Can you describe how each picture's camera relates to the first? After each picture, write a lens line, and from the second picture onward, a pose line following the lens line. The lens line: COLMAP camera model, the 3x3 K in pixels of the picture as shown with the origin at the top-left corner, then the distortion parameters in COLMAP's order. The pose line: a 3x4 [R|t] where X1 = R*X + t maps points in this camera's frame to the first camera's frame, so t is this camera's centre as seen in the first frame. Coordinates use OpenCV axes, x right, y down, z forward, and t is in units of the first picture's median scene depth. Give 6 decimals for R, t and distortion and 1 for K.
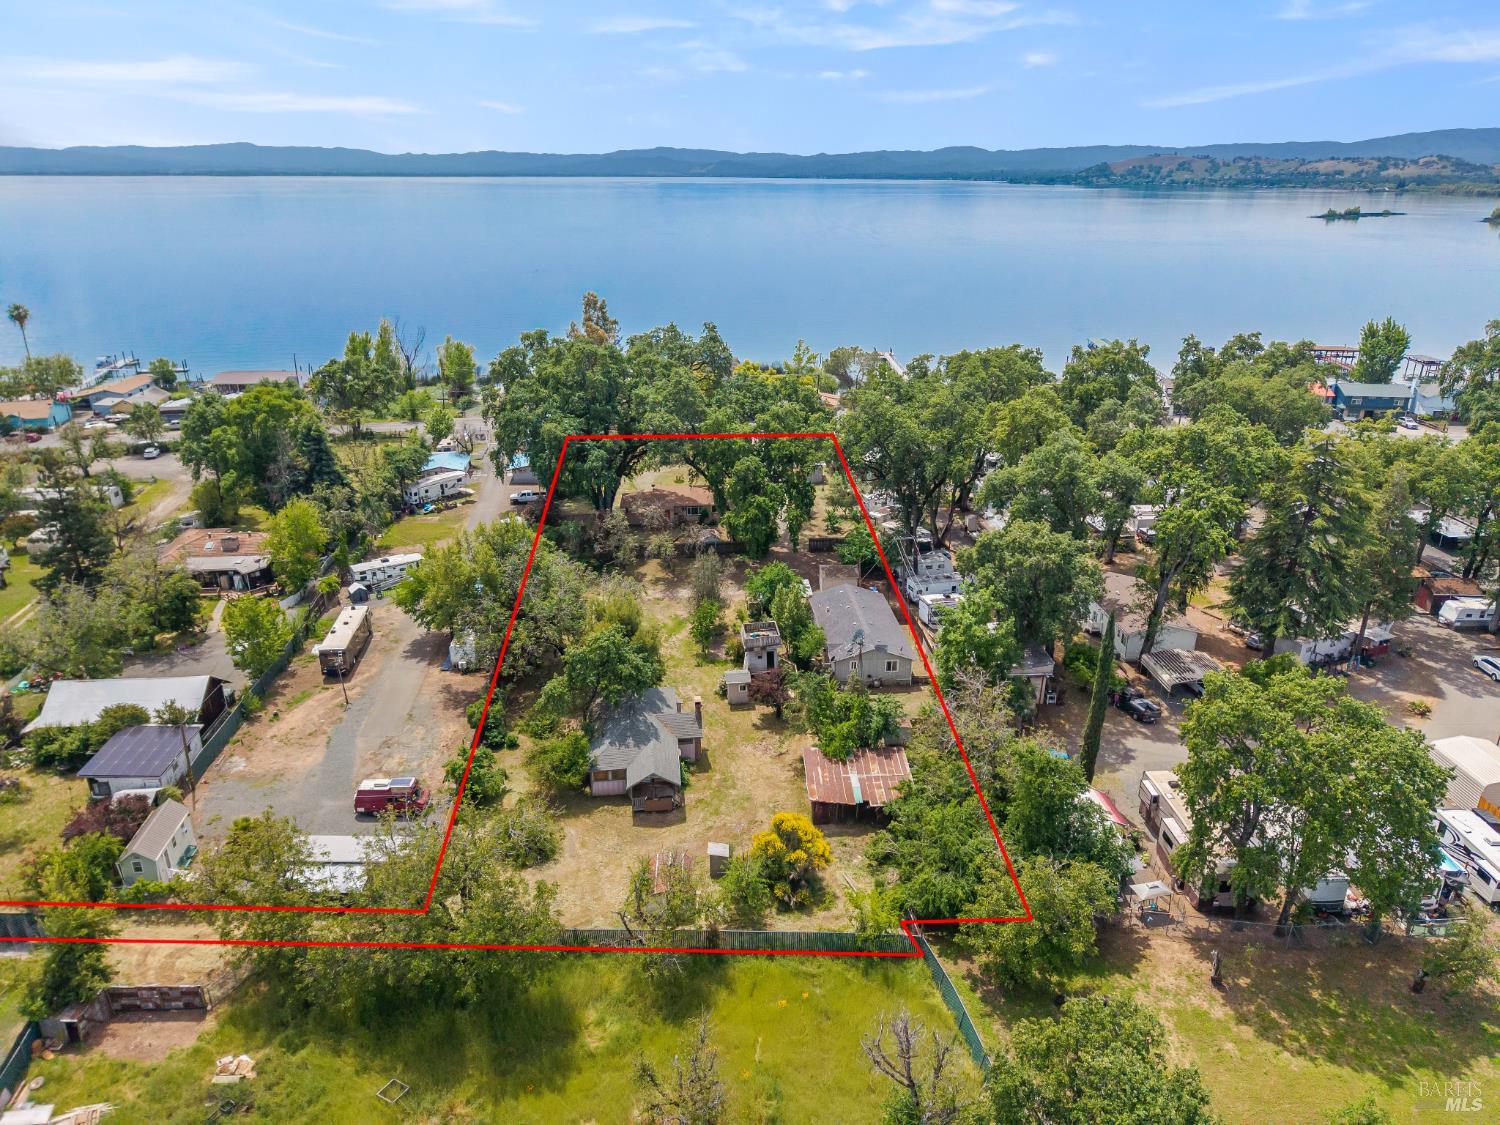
lens RADIAL K [[1006.8, 0, 746.4], [0, 1006.8, 568.6], [0, 0, 1]] dist [0.014392, -0.009552]
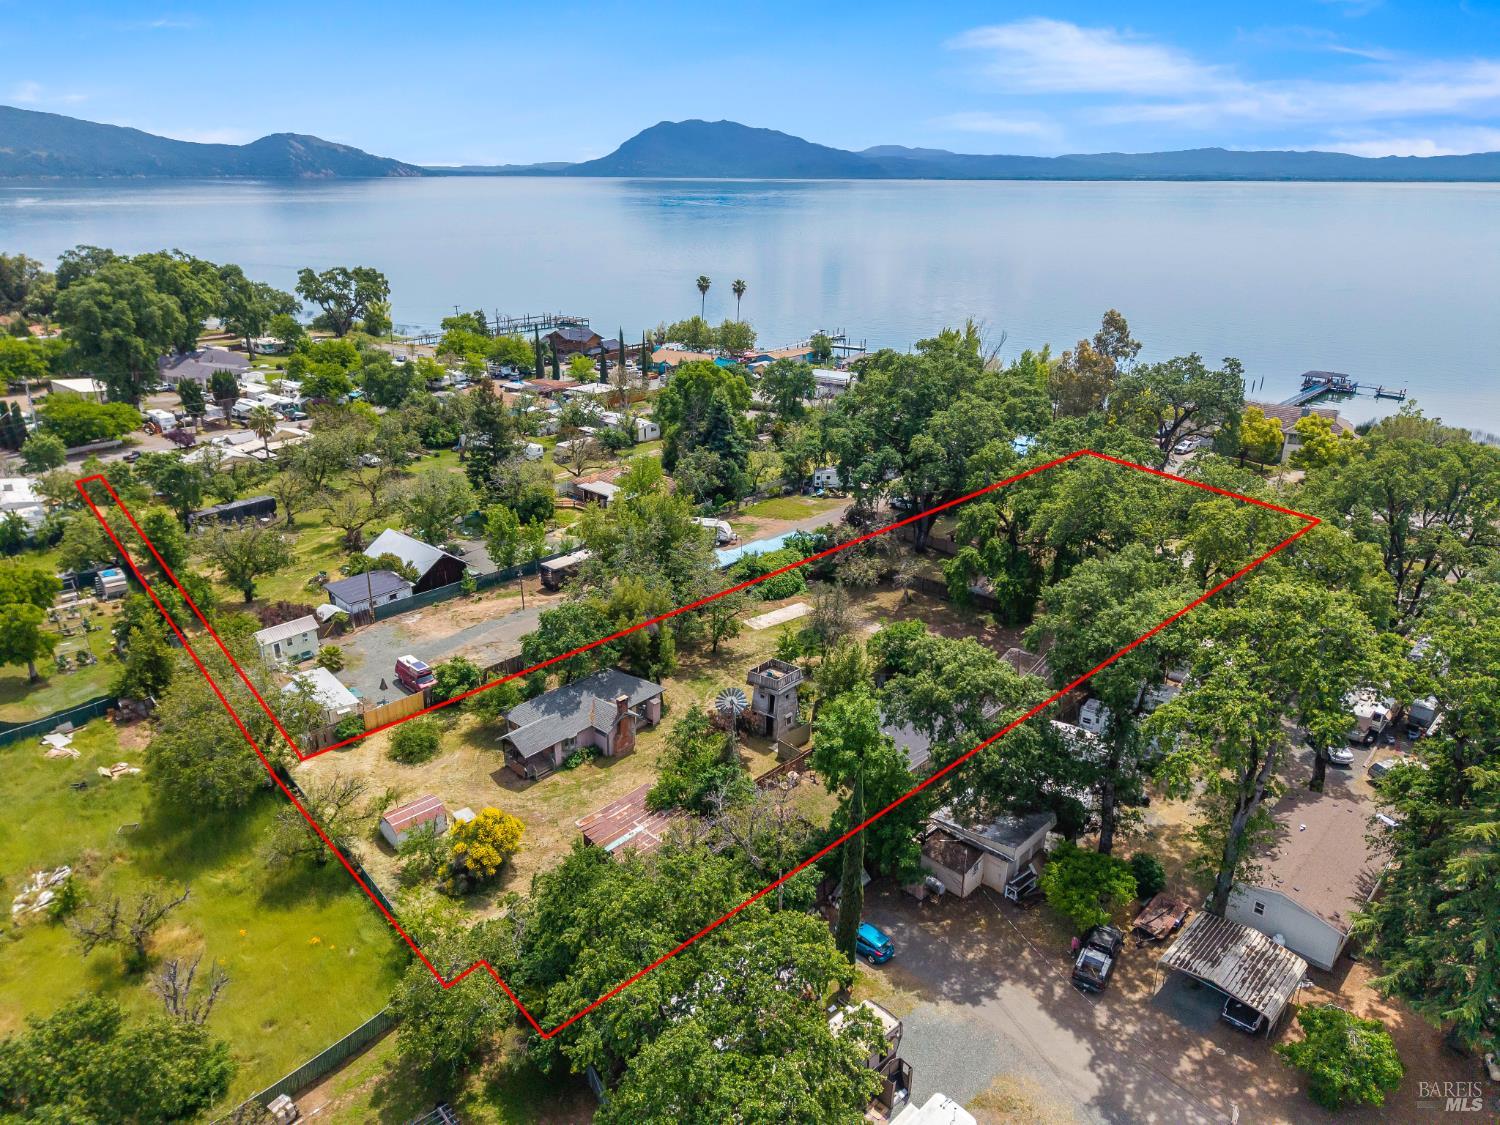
lens RADIAL K [[1006.8, 0, 746.4], [0, 1006.8, 568.6], [0, 0, 1]] dist [0.014392, -0.009552]
pose [[0.643373, 0.274605, -0.714607, 0.435296], [-0.278050, 0.953527, 0.116083, -0.089728], [0.713274, 0.124012, 0.689827, 0.239655]]
